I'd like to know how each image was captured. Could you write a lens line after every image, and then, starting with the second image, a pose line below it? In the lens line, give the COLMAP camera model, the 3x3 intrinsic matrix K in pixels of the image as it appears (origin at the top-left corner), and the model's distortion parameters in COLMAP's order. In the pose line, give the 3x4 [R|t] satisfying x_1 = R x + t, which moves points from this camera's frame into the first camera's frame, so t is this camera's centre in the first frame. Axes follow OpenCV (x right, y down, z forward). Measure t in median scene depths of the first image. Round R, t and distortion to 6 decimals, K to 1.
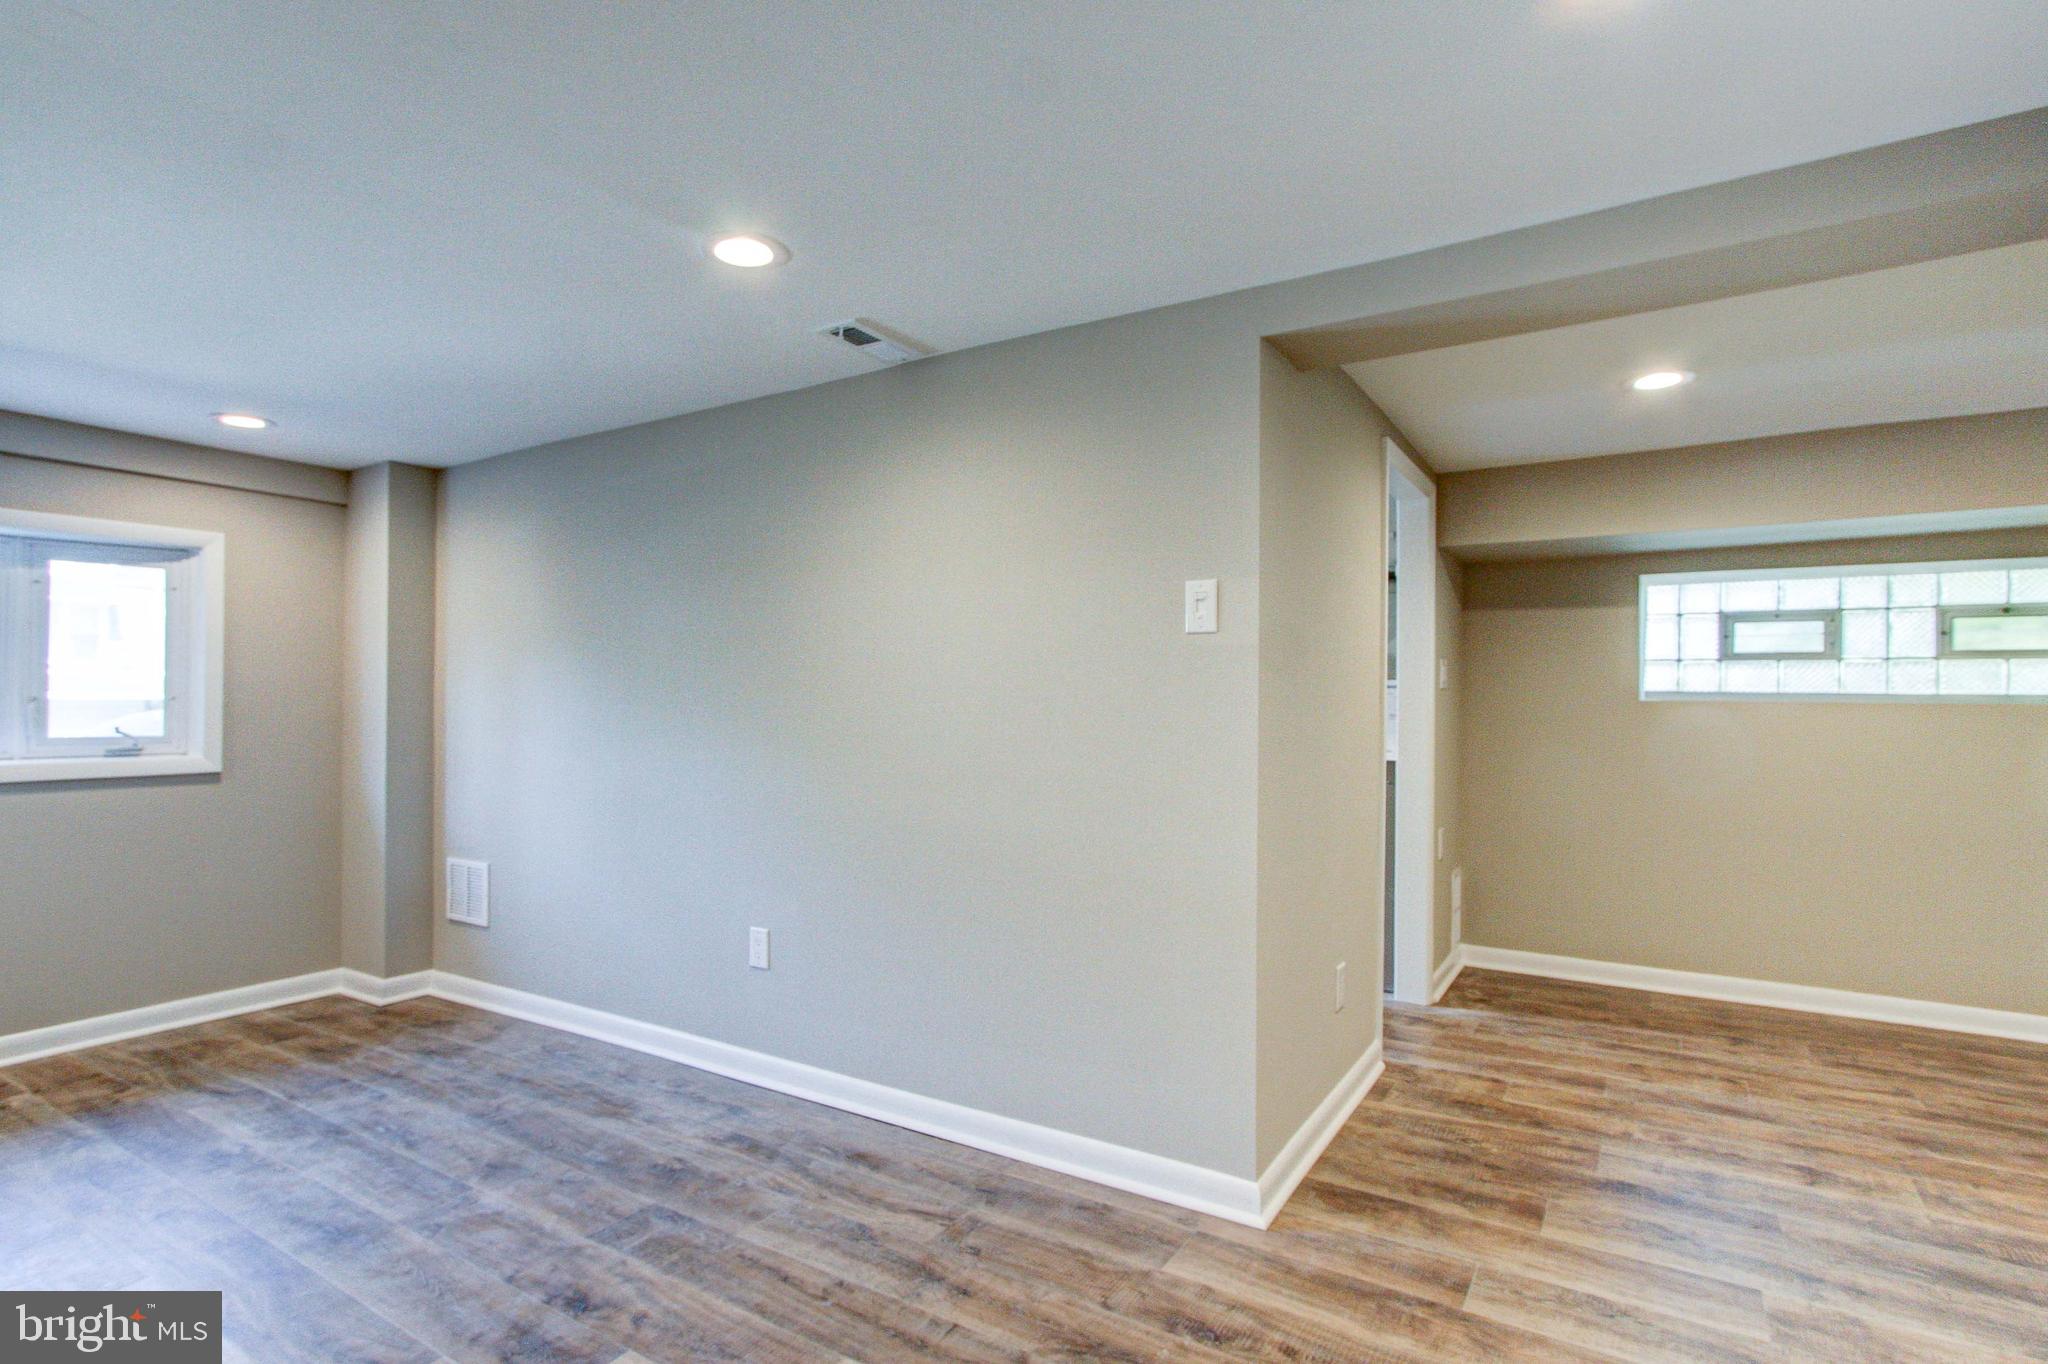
lens RADIAL K [[1007.8, 0, 1016.4], [0, 1007.8, 695.7], [0, 0, 1]] dist [-0.004189, 0.001890]
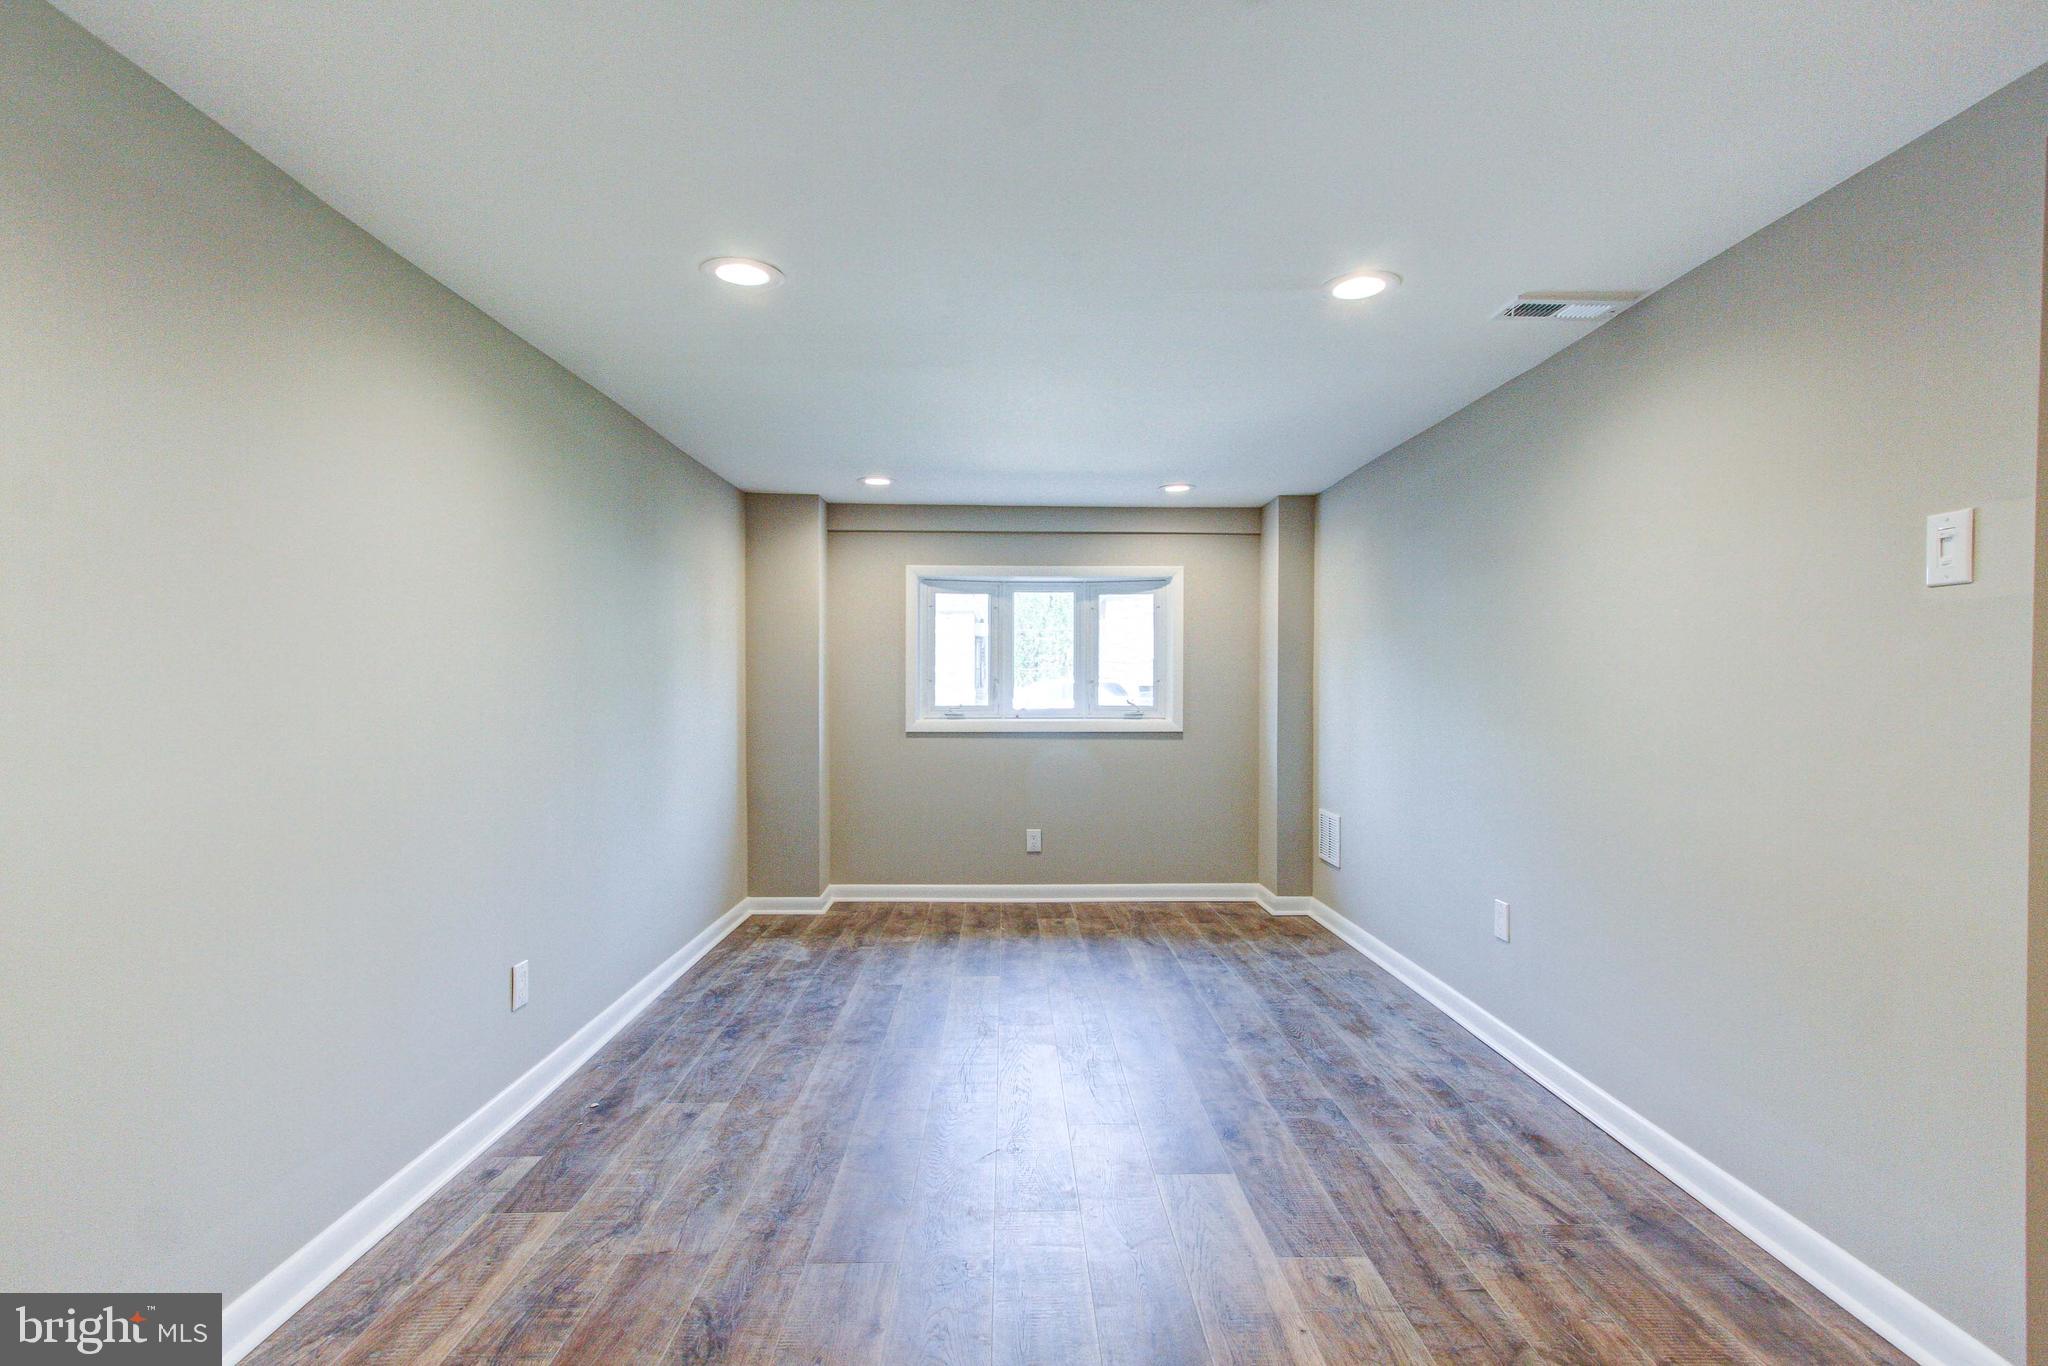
lens RADIAL K [[977.5, 0, 1026.5], [0, 977.5, 700.6], [0, 0, 1]] dist [0.000053, 0.000686]
pose [[0.552597, 0.013786, -0.833334, 0.354084], [0.005124, 0.999788, 0.019938, 0.003018], [0.833433, -0.015288, 0.552410, 0.051571]]
